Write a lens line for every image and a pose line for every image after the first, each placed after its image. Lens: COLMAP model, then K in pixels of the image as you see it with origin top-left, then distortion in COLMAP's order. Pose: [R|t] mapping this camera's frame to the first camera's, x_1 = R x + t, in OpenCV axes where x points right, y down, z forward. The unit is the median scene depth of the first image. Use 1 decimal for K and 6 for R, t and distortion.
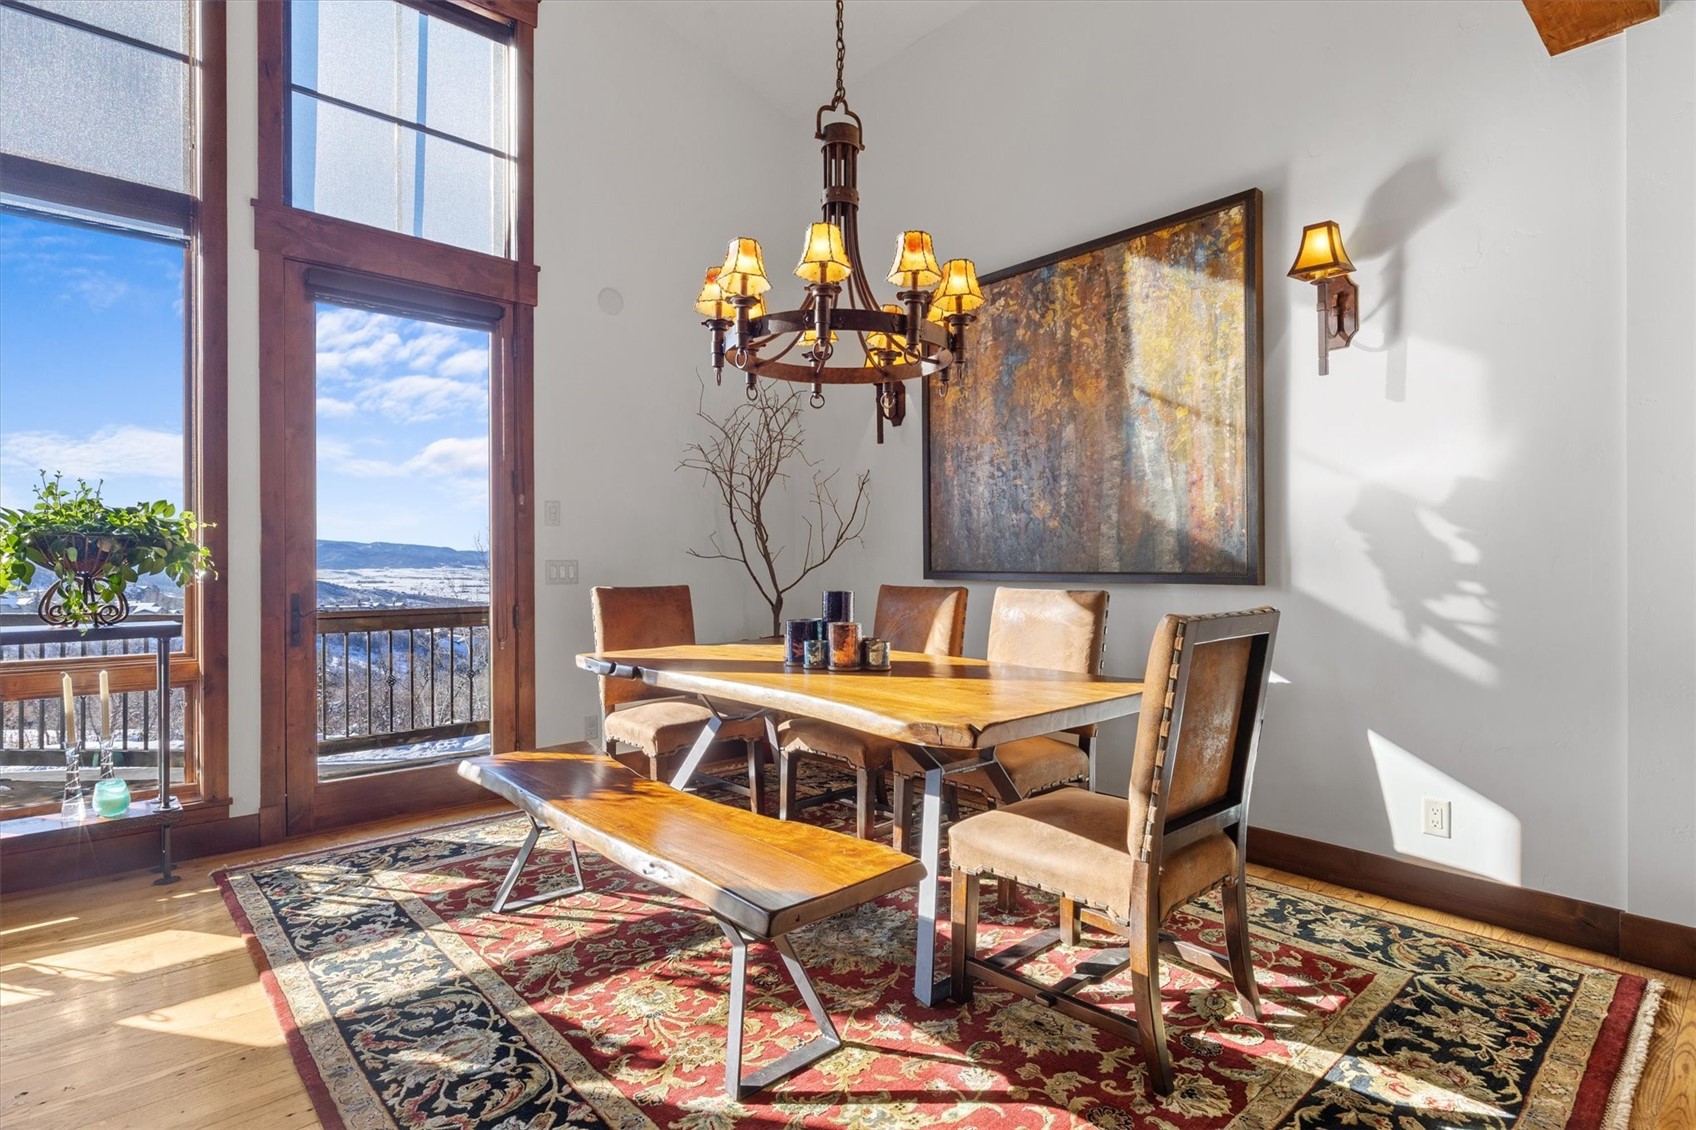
lens RADIAL K [[852.5, 0, 848.0], [0, 852.5, 565.0], [0, 0, 1]] dist [-0.000205, -0.000480]
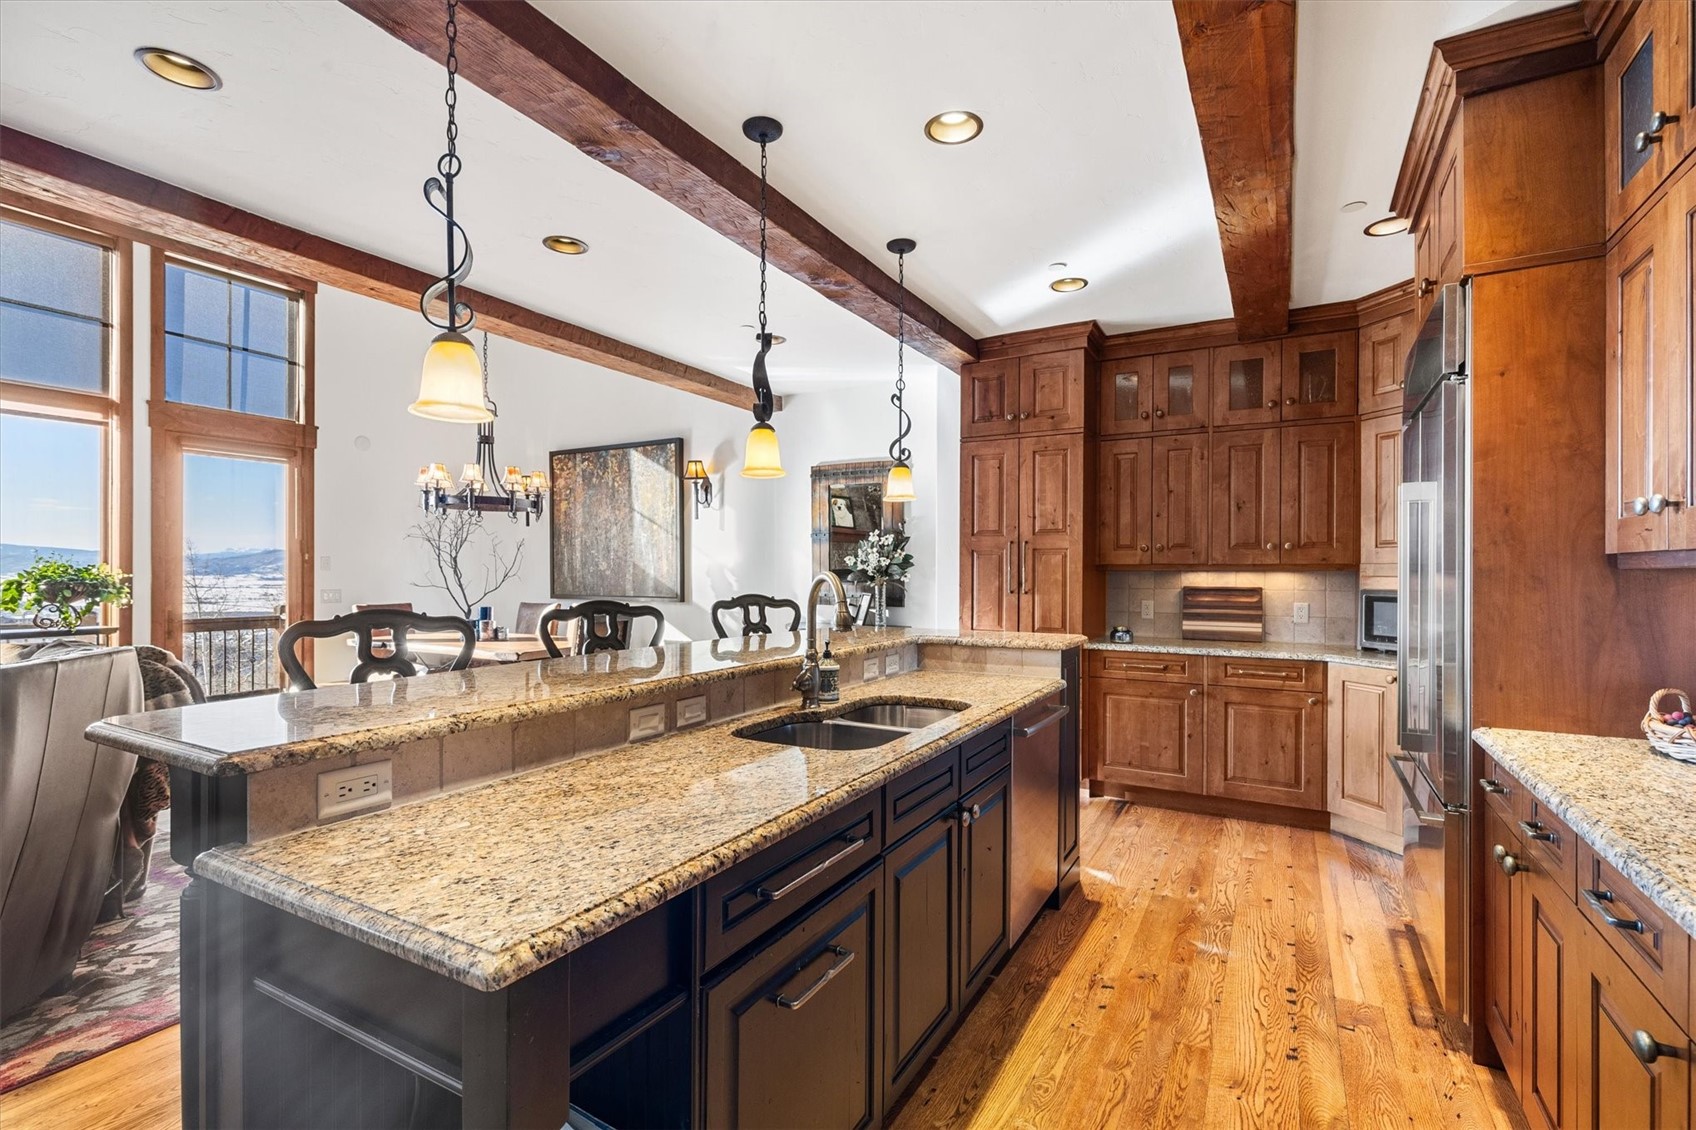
lens RADIAL K [[768.3, 0, 850.5], [0, 768.3, 572.6], [0, 0, 1]] dist [0.007638, 0.000092]
pose [[0.945854, 0.003884, 0.324570, 0.204967], [-0.003616, 0.999992, -0.001429, -0.051955], [-0.324573, 0.000178, 0.945861, -1.068581]]
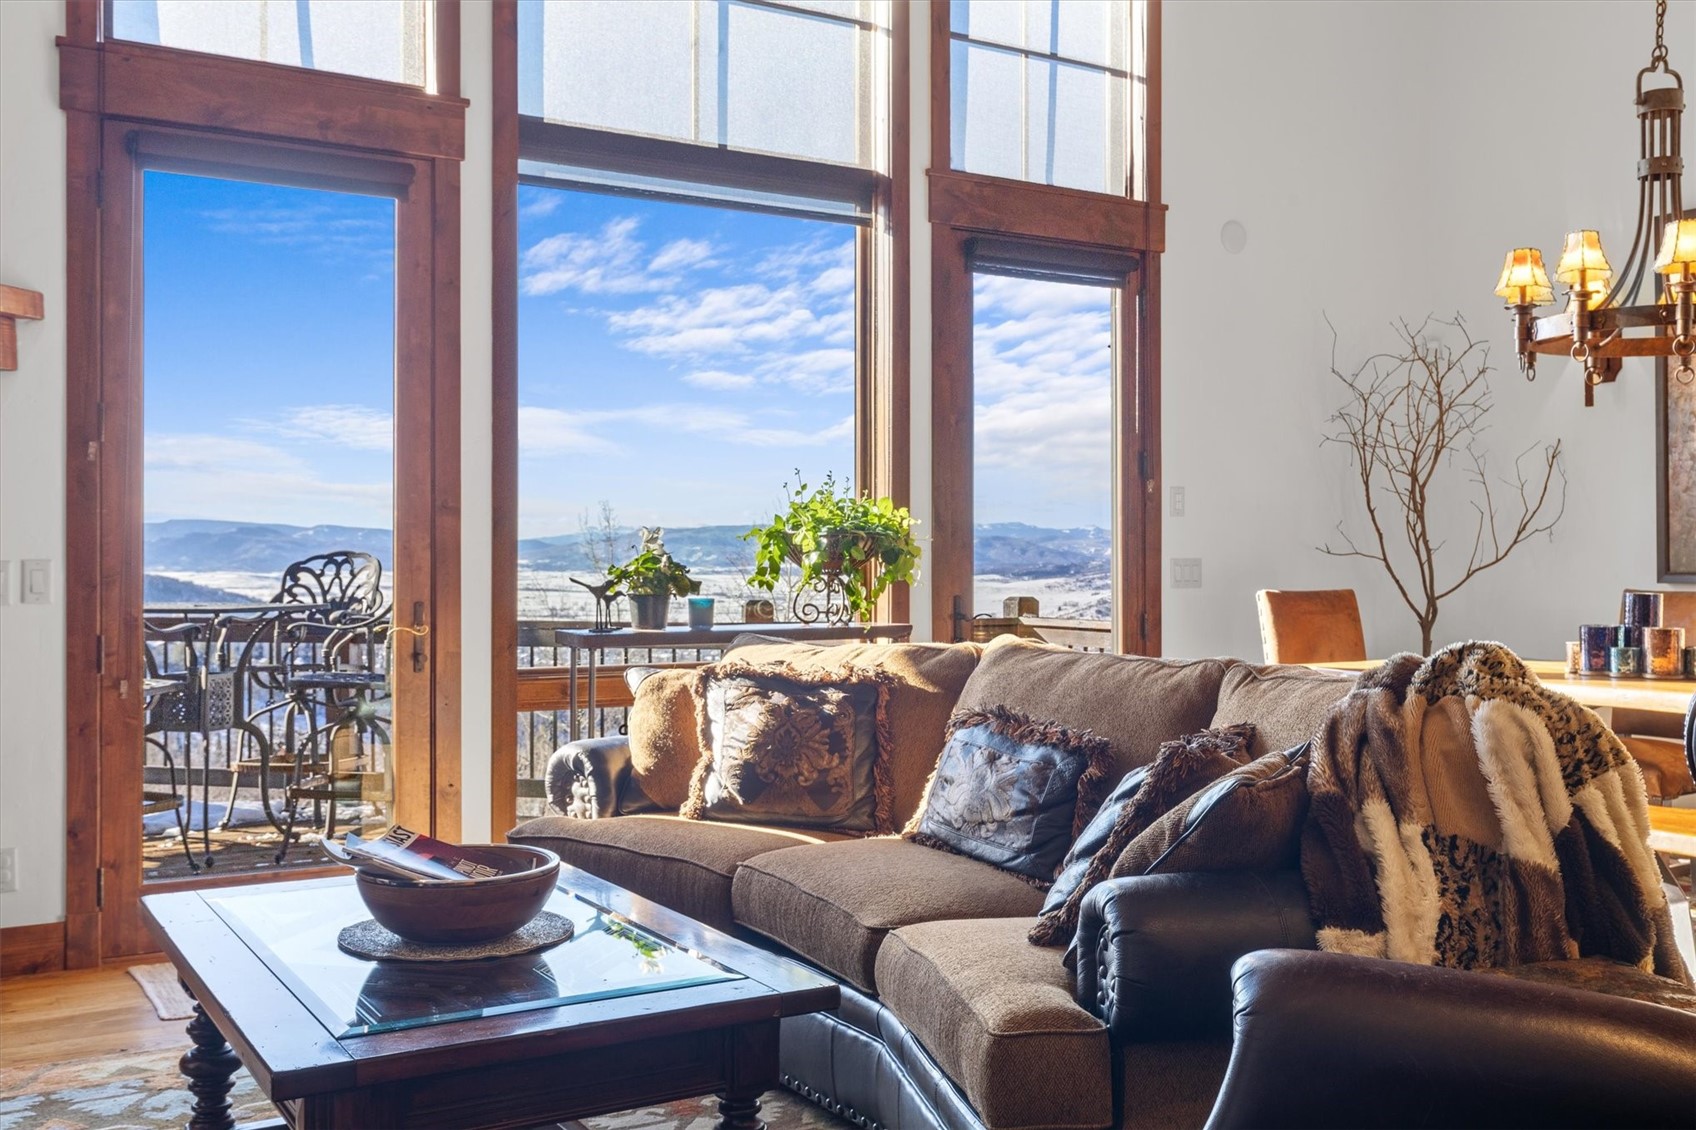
lens RADIAL K [[1611.0, 0, 845.9], [0, 1611.0, 563.8], [0, 0, 1]] dist [0.004079, -0.009023]
pose [[0.981960, 0.000146, -0.189089, -0.440427], [-0.000259, 1.000000, -0.000574, 0.000586], [0.189089, 0.000612, 0.981960, -0.709131]]
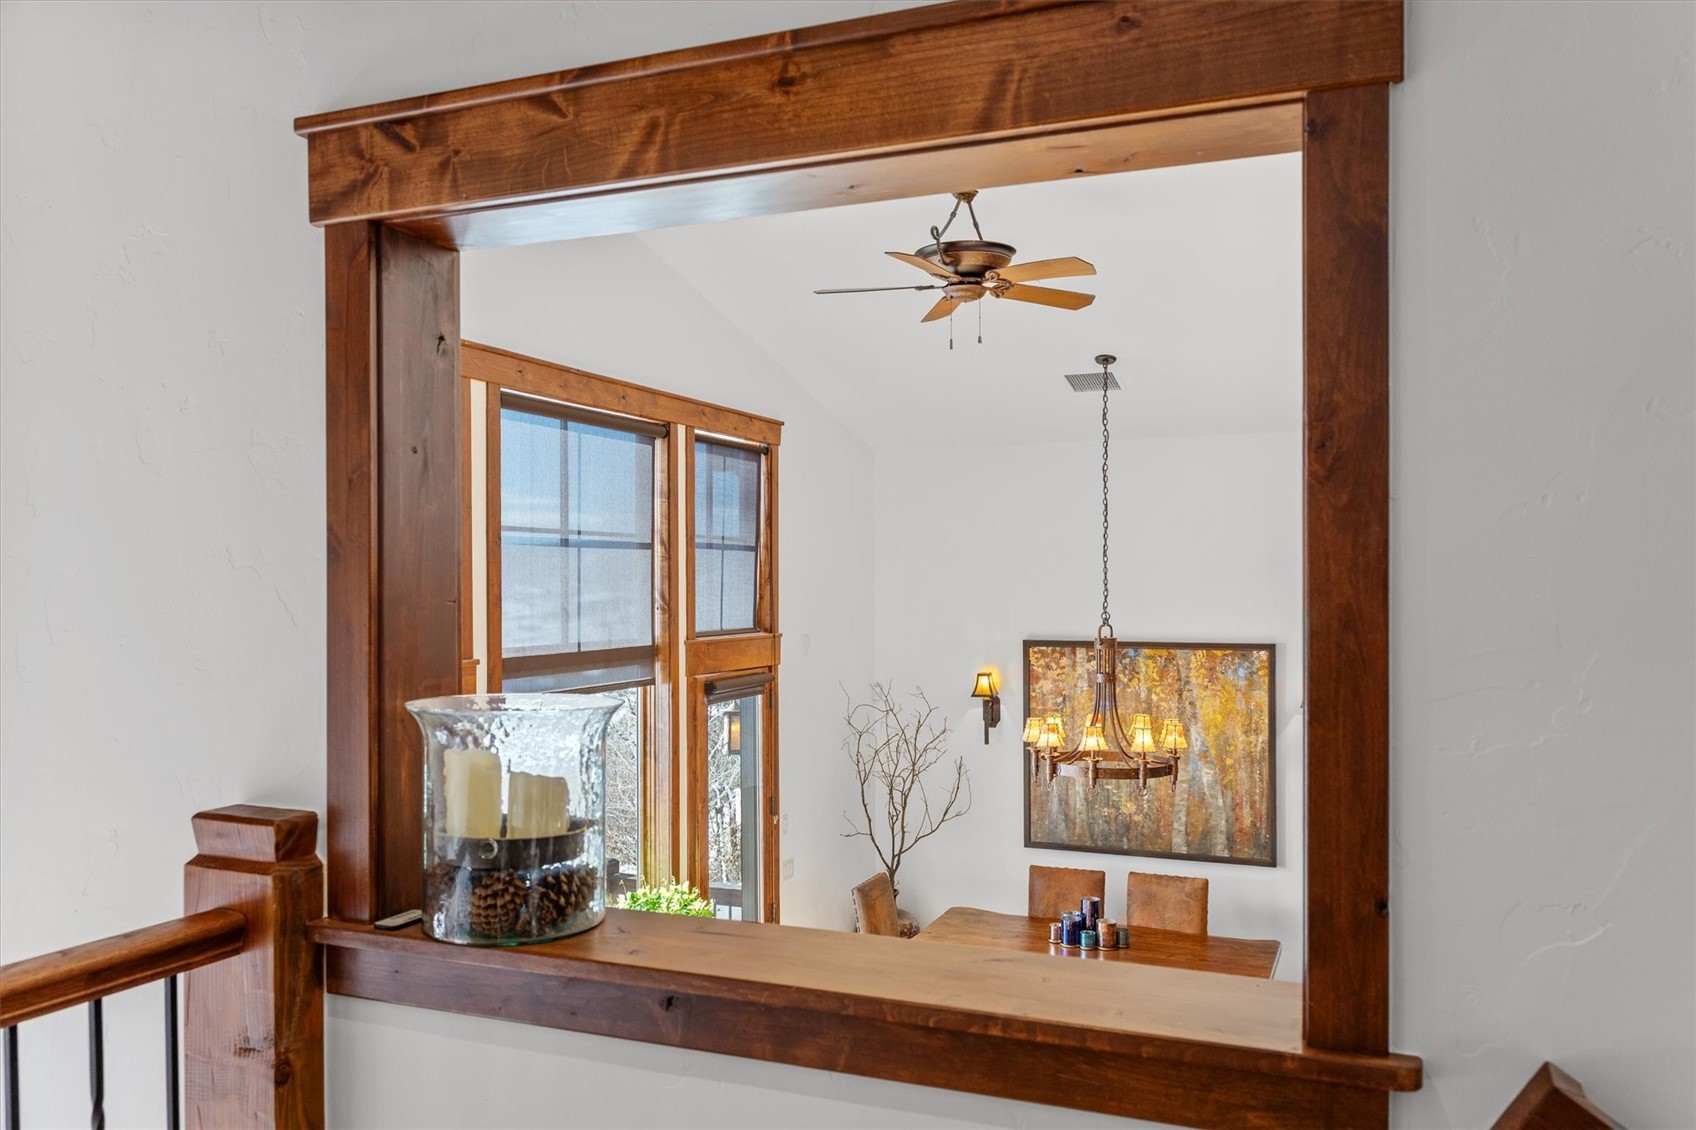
lens RADIAL K [[1299.9, 0, 837.6], [0, 1299.9, 565.0], [0, 0, 1]] dist [0.005581, 0.000676]
pose [[0.901923, 0.000566, 0.431897, -1.332594], [0.002843, 0.999970, -0.007247, -0.519607], [-0.431888, 0.007764, 0.901894, -0.925337]]
